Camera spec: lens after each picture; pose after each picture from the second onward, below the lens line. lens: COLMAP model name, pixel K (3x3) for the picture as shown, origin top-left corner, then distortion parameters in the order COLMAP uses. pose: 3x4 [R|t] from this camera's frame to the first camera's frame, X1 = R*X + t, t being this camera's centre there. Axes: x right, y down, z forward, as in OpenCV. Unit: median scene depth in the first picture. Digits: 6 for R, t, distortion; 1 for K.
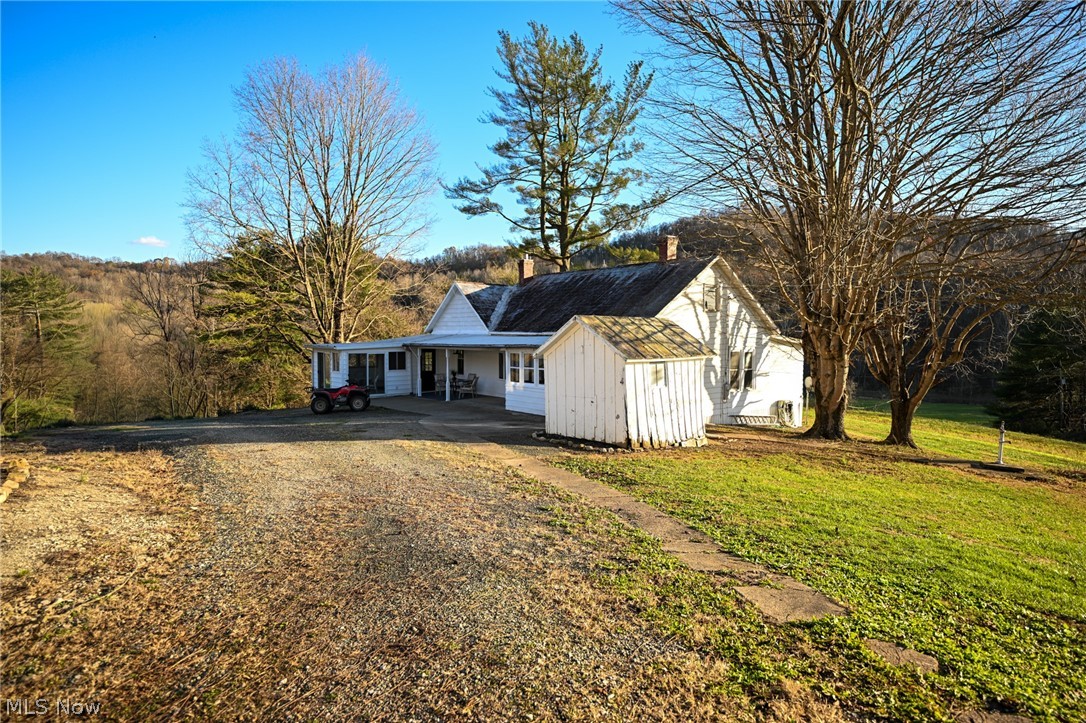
lens RADIAL K [[609.6, 0, 547.6], [0, 609.6, 367.6], [0, 0, 1]] dist [-0.041458, -0.001284]
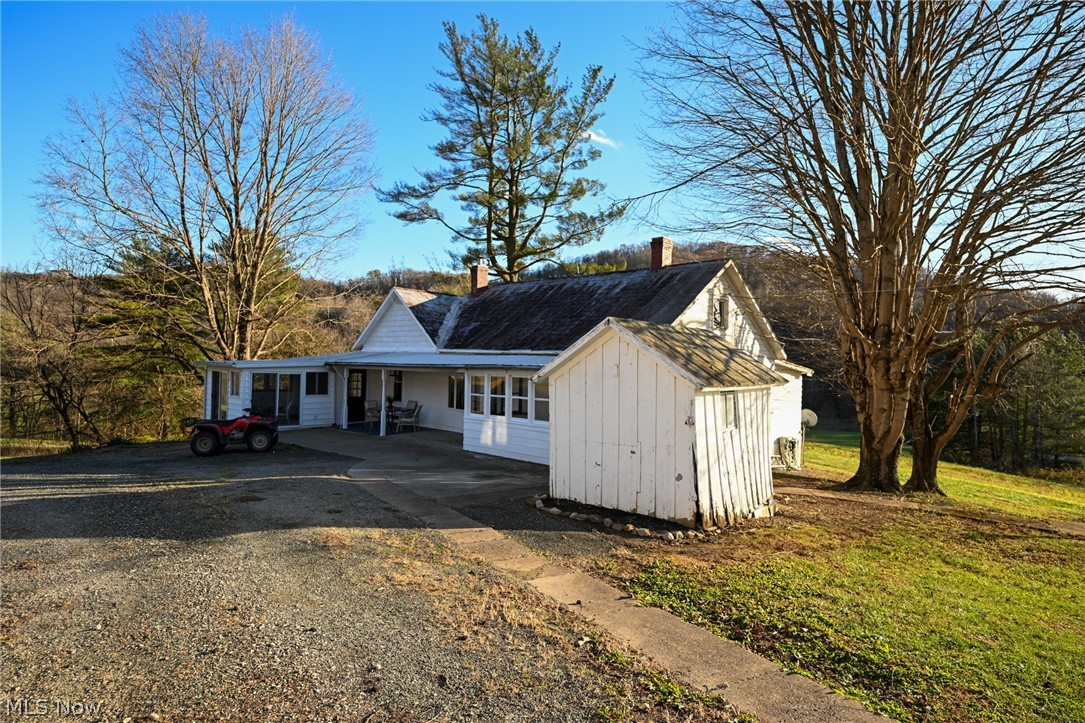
lens RADIAL K [[601.9, 0, 539.0], [0, 601.9, 349.8], [0, 0, 1]] dist [0.001881, 0.000984]
pose [[0.993458, 0.022022, 0.112053, -0.040853], [-0.013936, 0.997275, -0.072444, -0.001637], [-0.113343, 0.070409, 0.991058, 0.154546]]
